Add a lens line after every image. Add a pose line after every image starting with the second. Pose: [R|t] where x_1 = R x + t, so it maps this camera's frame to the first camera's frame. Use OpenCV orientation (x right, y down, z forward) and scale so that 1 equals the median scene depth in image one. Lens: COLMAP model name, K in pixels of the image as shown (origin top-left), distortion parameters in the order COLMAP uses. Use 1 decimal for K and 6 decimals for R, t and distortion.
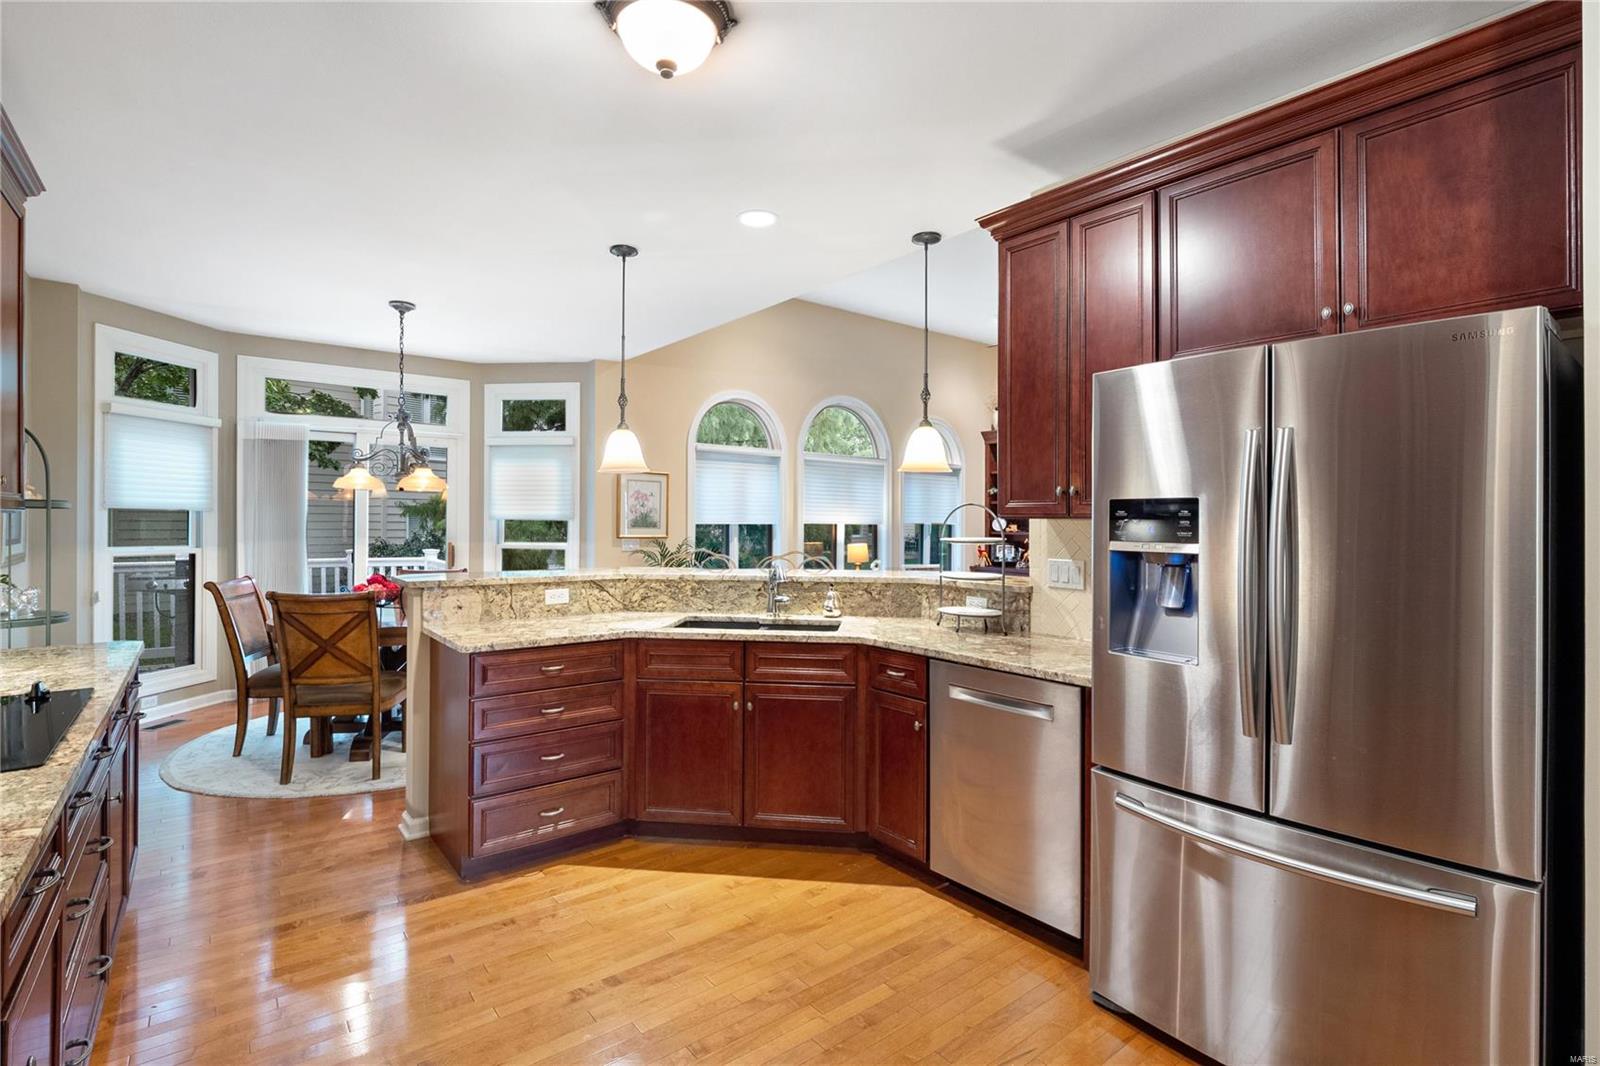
lens RADIAL K [[752.4, 0, 795.5], [0, 752.4, 517.6], [0, 0, 1]] dist [-0.004676, -0.001336]
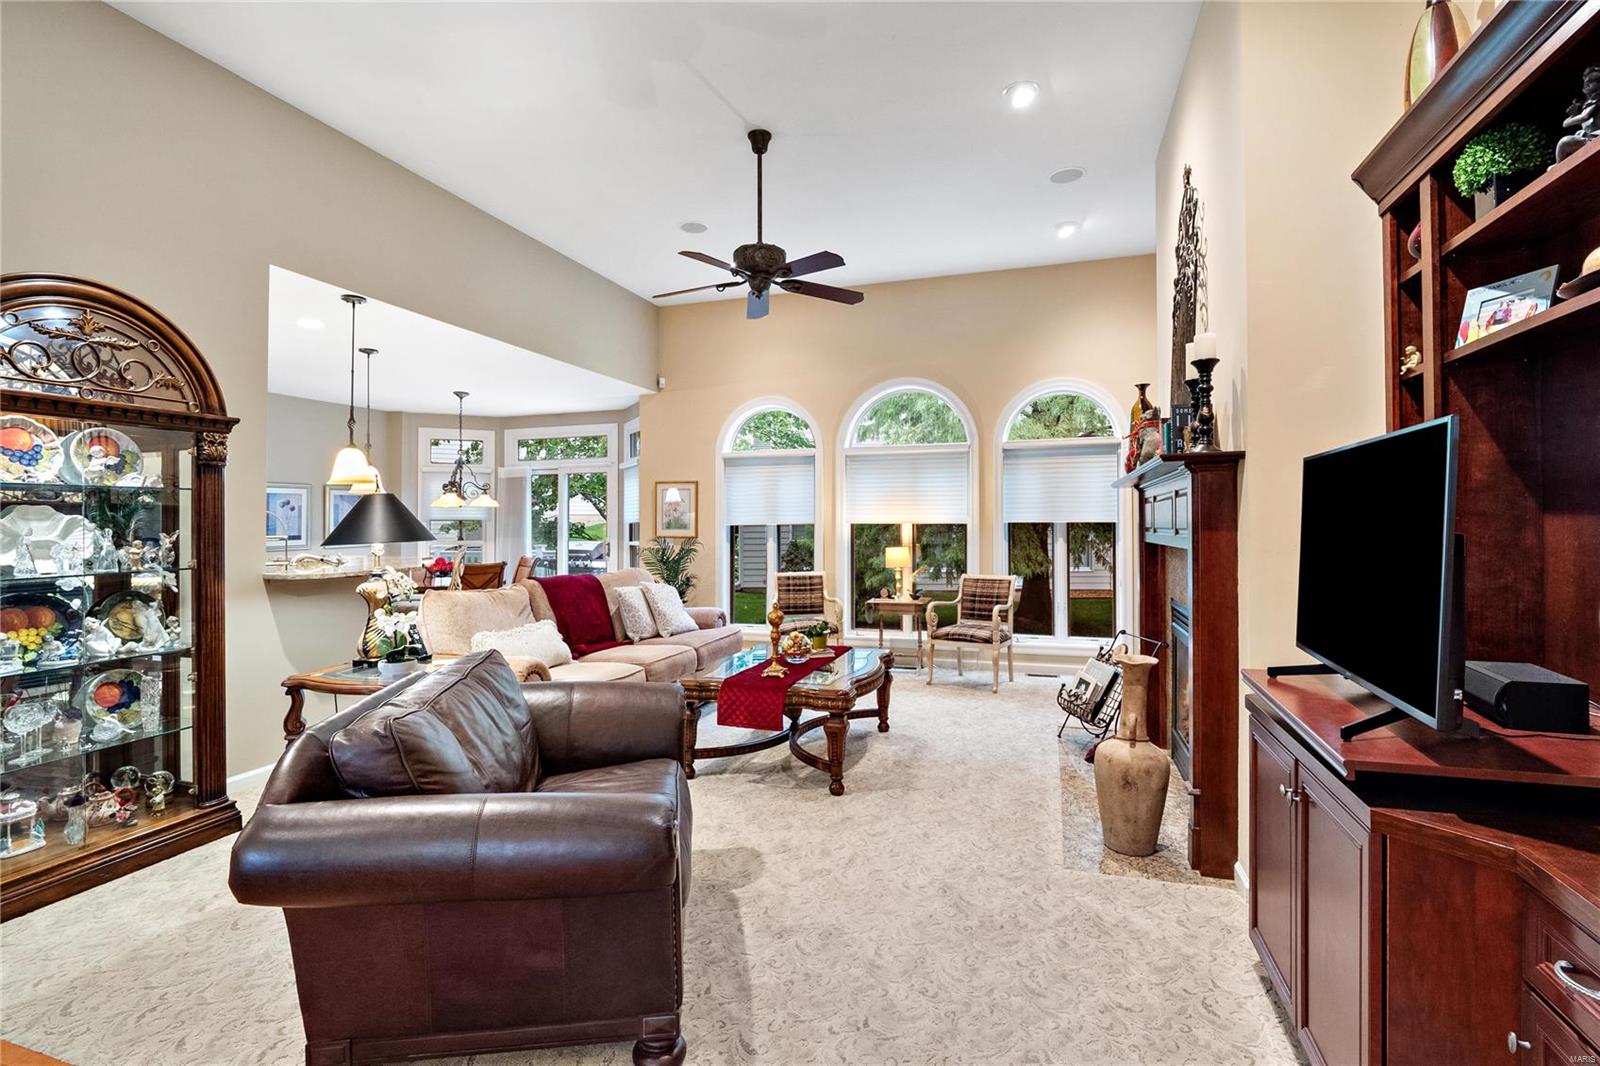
lens RADIAL K [[752.4, 0, 795.5], [0, 752.4, 517.6], [0, 0, 1]] dist [-0.004676, -0.001336]
pose [[0.549385, -0.017572, -0.835385, 0.778520], [0.017403, 0.999803, -0.009585, 0.008806], [0.835388, -0.009272, 0.549582, 0.450683]]
